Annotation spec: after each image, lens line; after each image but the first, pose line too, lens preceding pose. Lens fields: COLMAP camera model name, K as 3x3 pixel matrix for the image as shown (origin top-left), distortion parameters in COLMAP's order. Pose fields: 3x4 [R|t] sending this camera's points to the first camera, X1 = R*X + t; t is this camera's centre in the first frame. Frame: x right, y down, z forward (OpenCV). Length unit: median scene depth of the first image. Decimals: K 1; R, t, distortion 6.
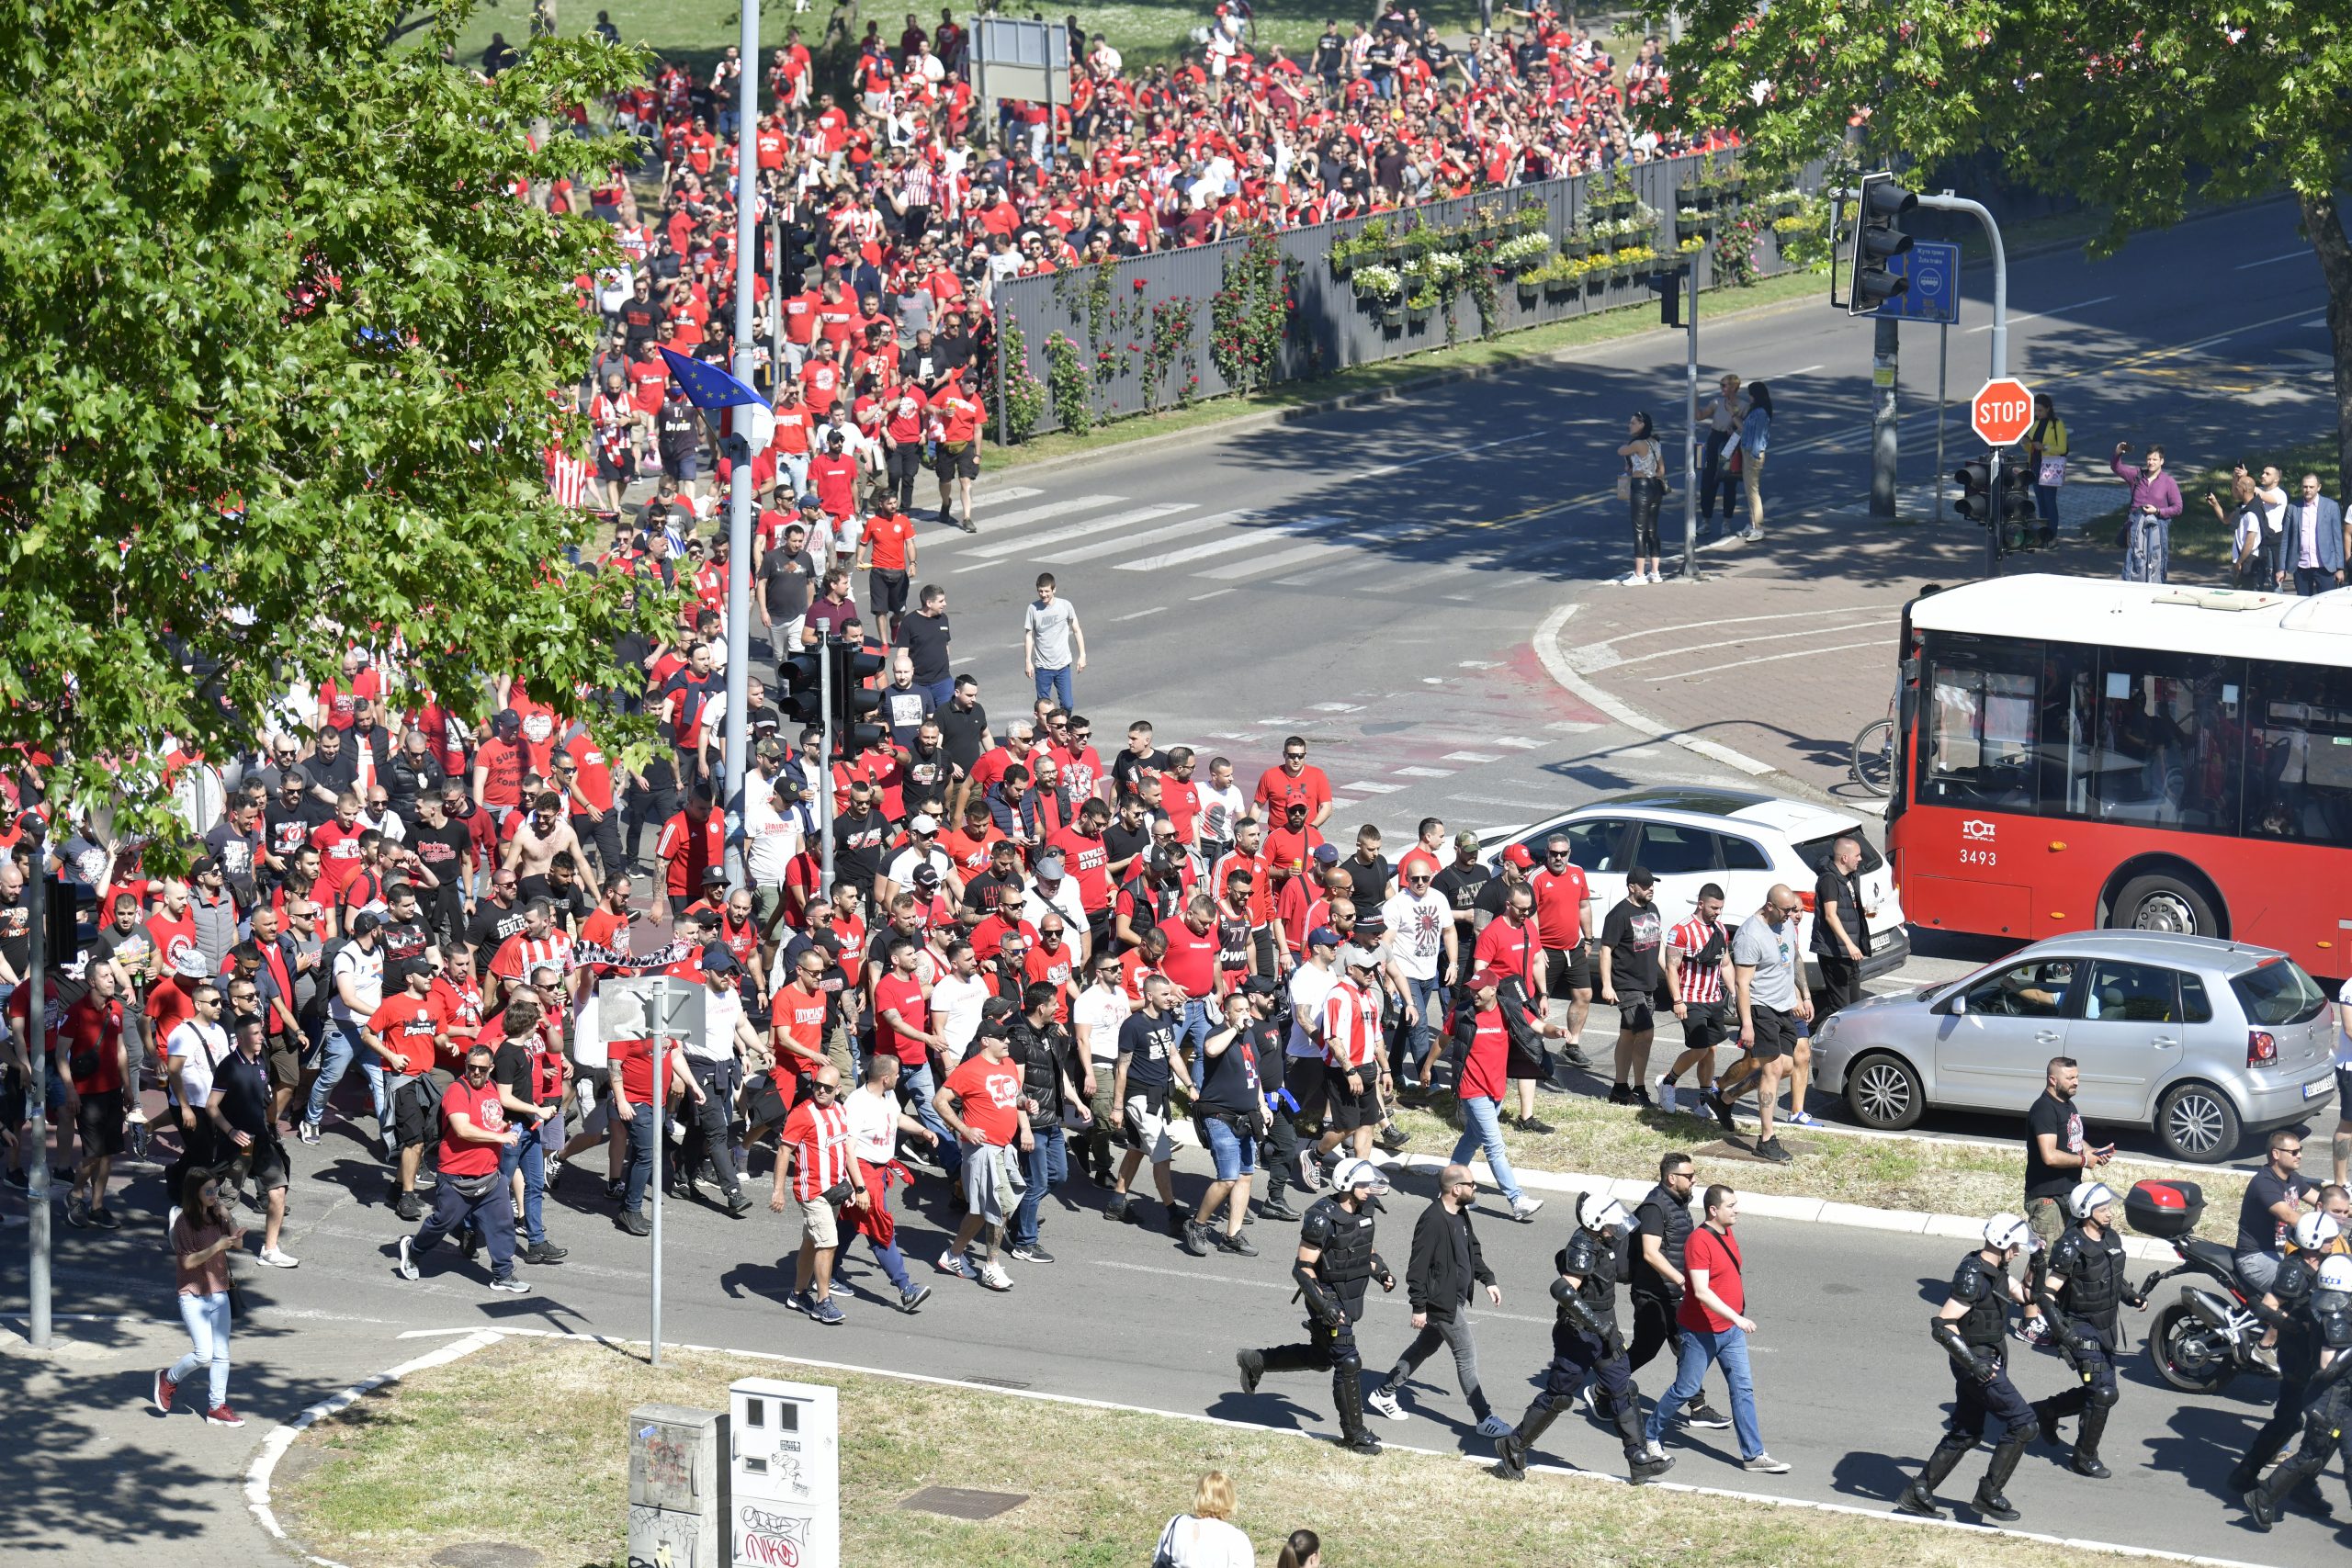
lens RADIAL K [[9465.8, 0, 1172.7], [0, 9465.8, 504.4], [0, 0, 1]] dist [0.022789, 0.581600]
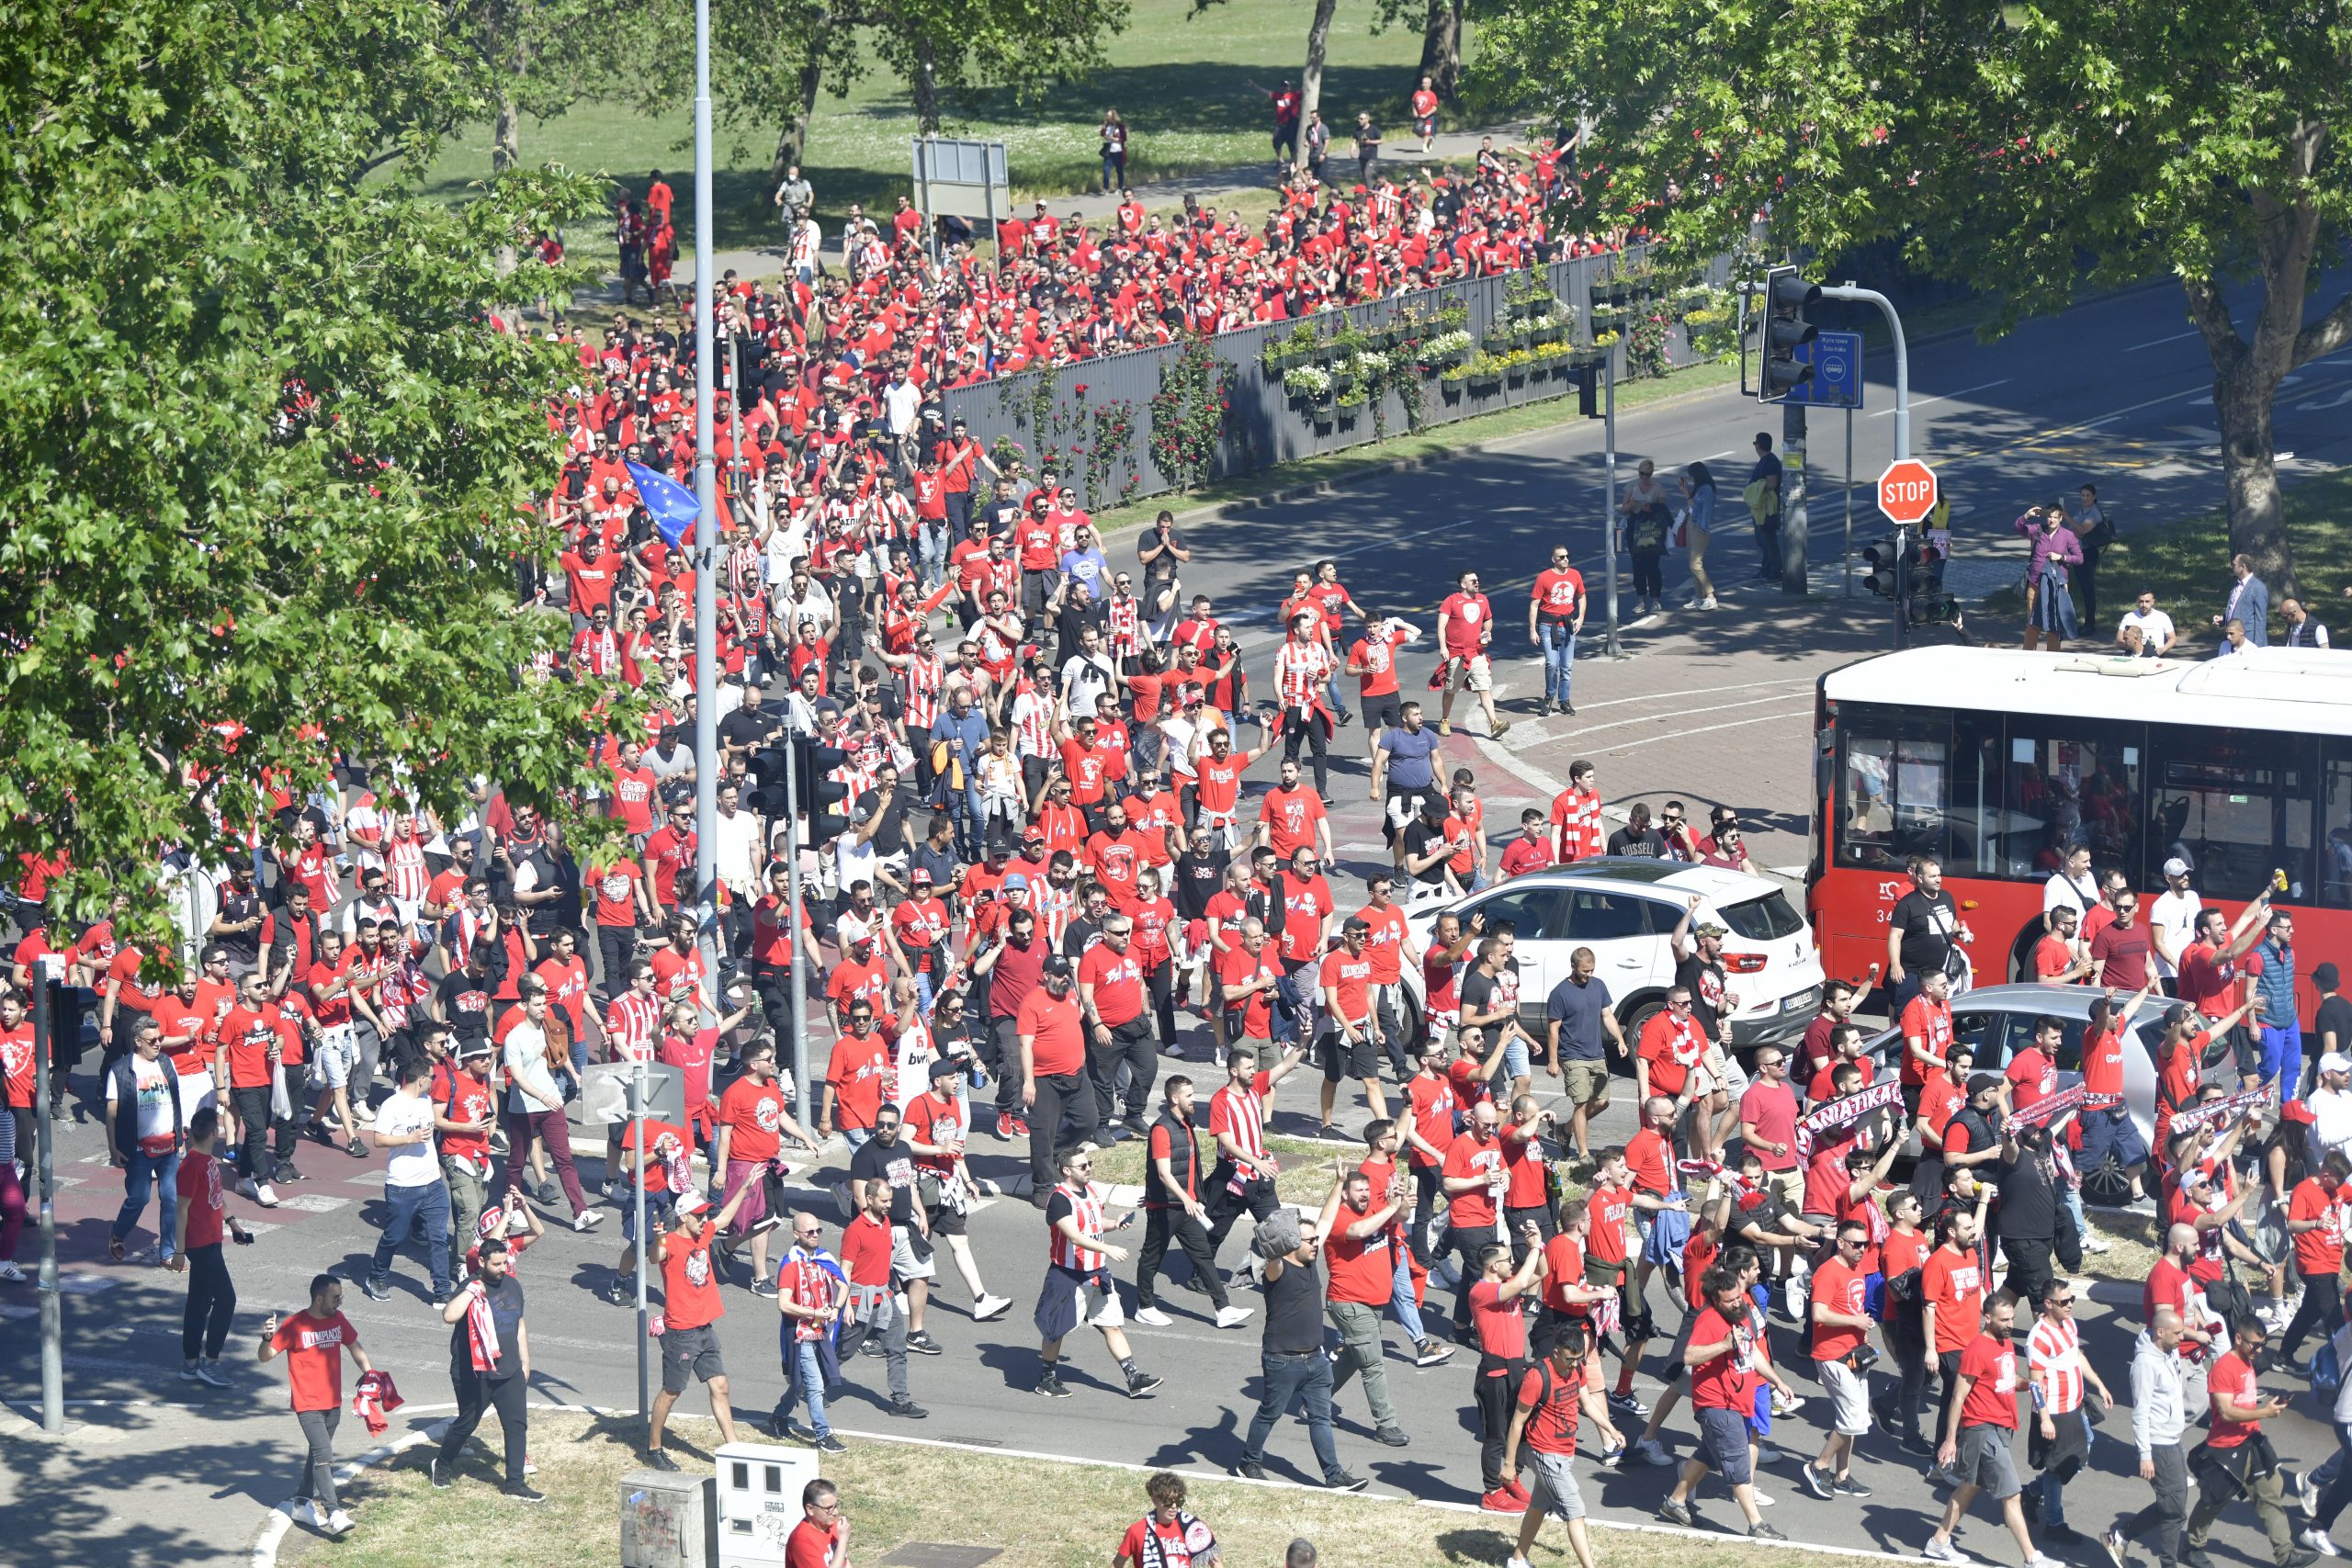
lens RADIAL K [[10594.9, 0, 1185.7], [0, 10594.9, 469.8], [0, 0, 1]] dist [0.435893, 4.928581]
pose [[0.999693, -0.024476, 0.003801, 0.003463], [0.024507, 0.999664, -0.008400, -0.004292], [-0.003595, 0.008491, 0.999957, -0.177976]]
